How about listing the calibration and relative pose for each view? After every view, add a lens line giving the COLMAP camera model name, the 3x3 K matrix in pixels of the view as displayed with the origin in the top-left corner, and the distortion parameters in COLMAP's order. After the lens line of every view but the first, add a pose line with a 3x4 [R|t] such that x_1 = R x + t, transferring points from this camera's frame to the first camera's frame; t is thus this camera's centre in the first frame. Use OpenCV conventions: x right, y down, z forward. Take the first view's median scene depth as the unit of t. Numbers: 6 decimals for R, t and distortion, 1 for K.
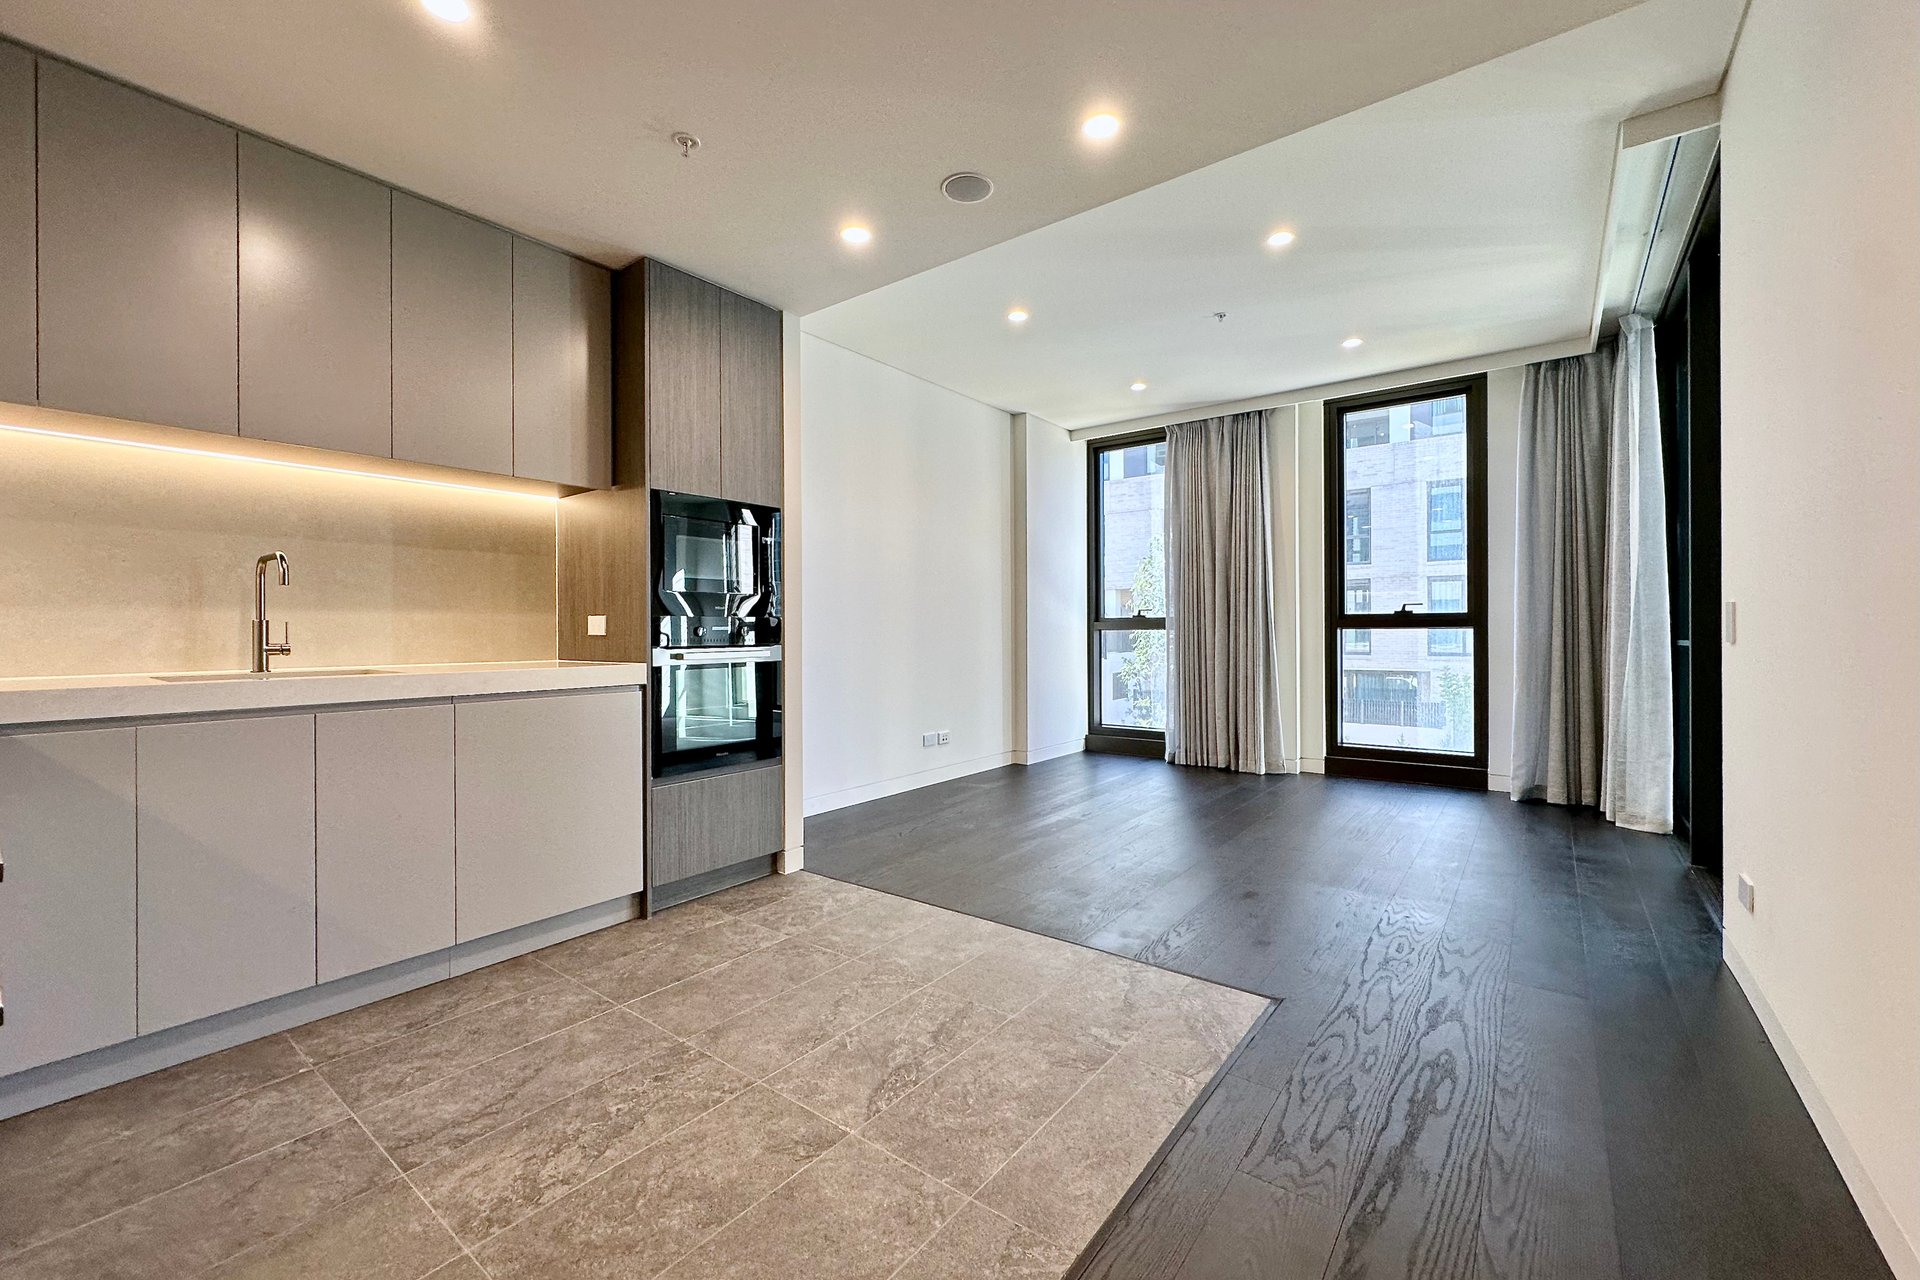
lens RADIAL K [[781.3, 0, 958.6], [0, 781.3, 633.2], [0, 0, 1]] dist [-0.002314, -0.001042]
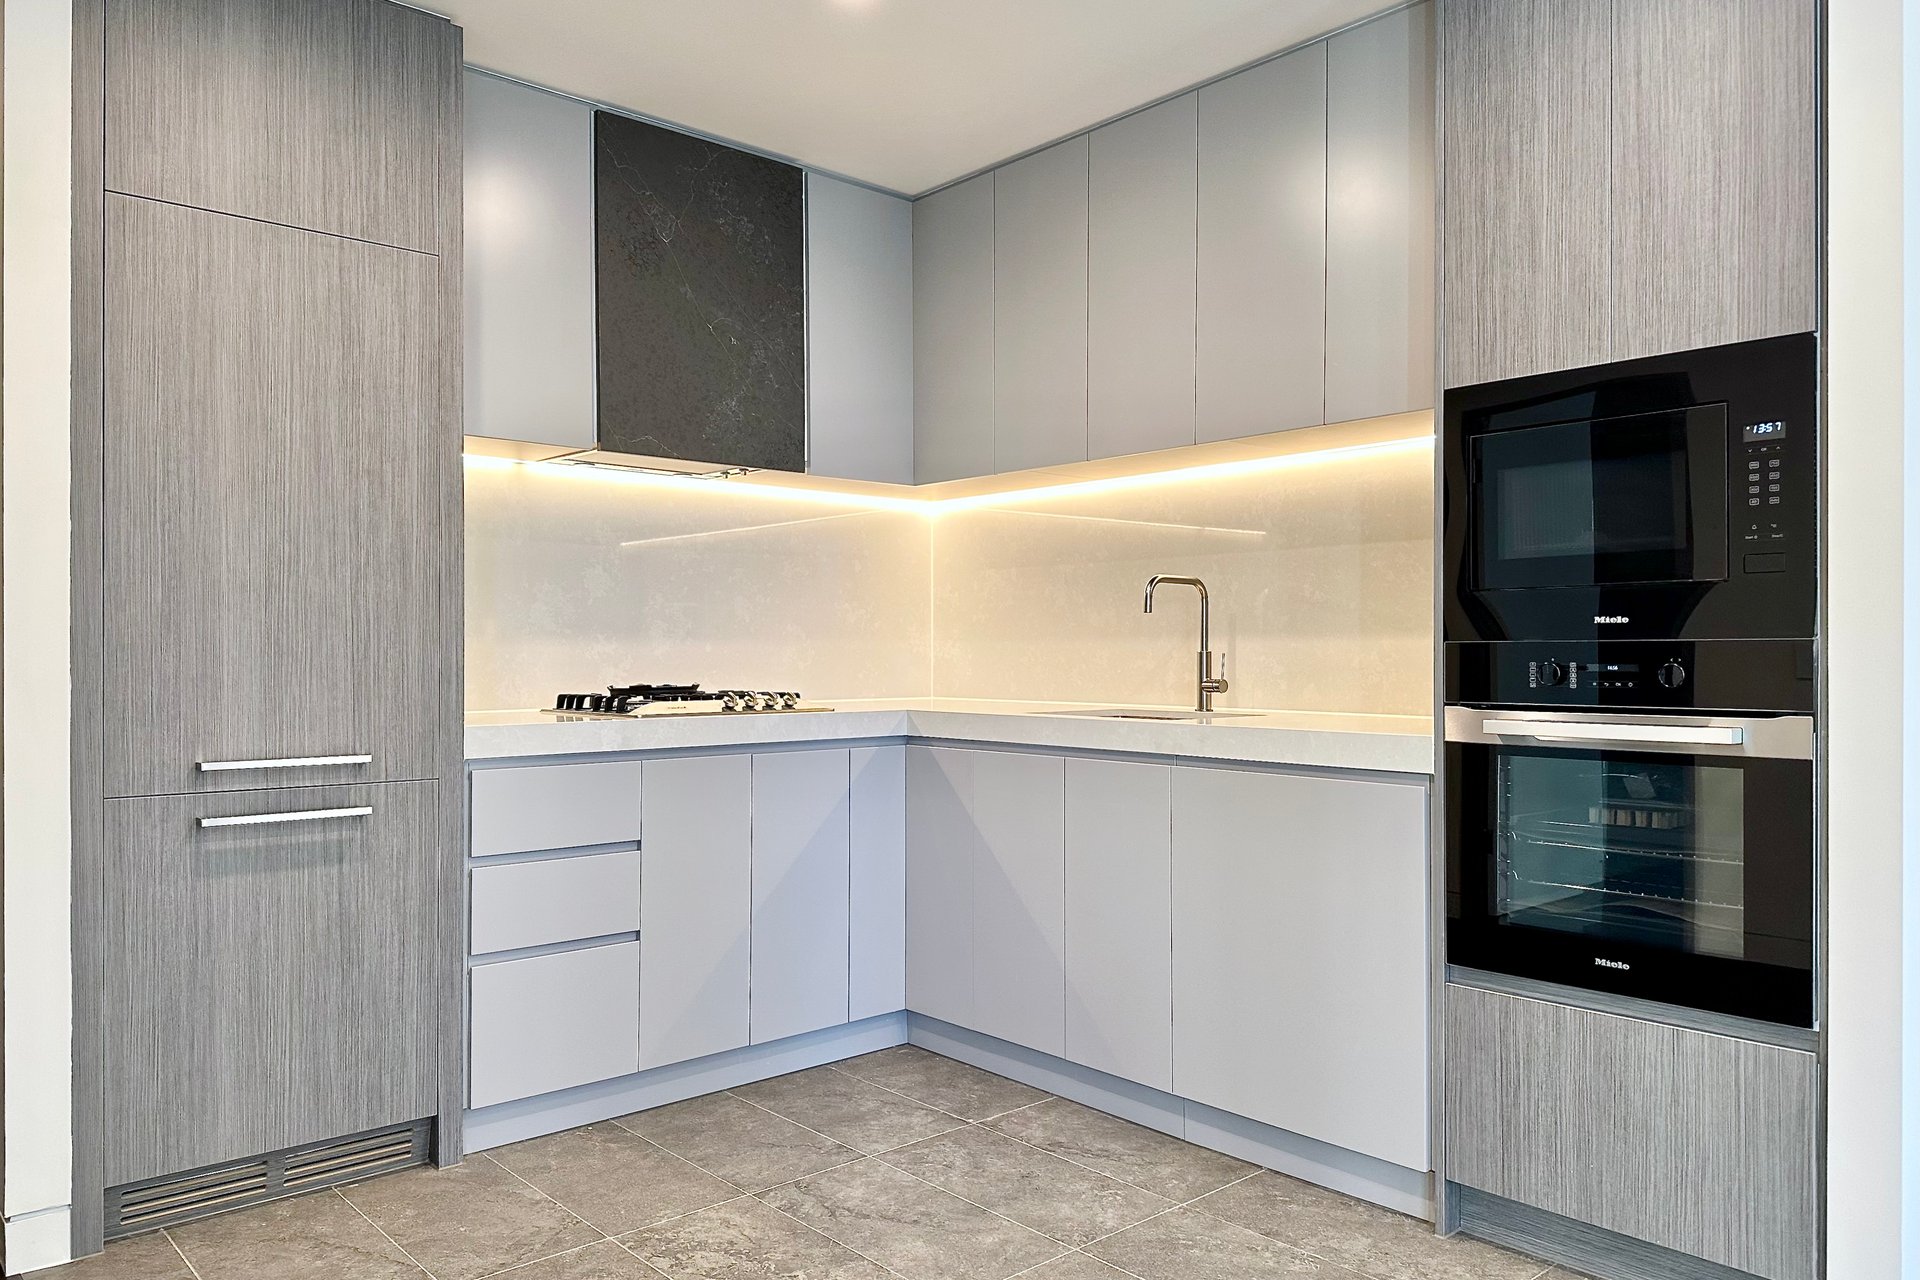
lens RADIAL K [[1340.2, 0, 960.0], [0, 1340.2, 640.0], [0, 0, 1]] dist [-0.007484, -0.000911]
pose [[-0.193131, -0.007629, -0.981143, 0.678534], [-0.007617, 0.999951, -0.006276, -0.018946], [0.981143, 0.006261, -0.193179, 1.120596]]
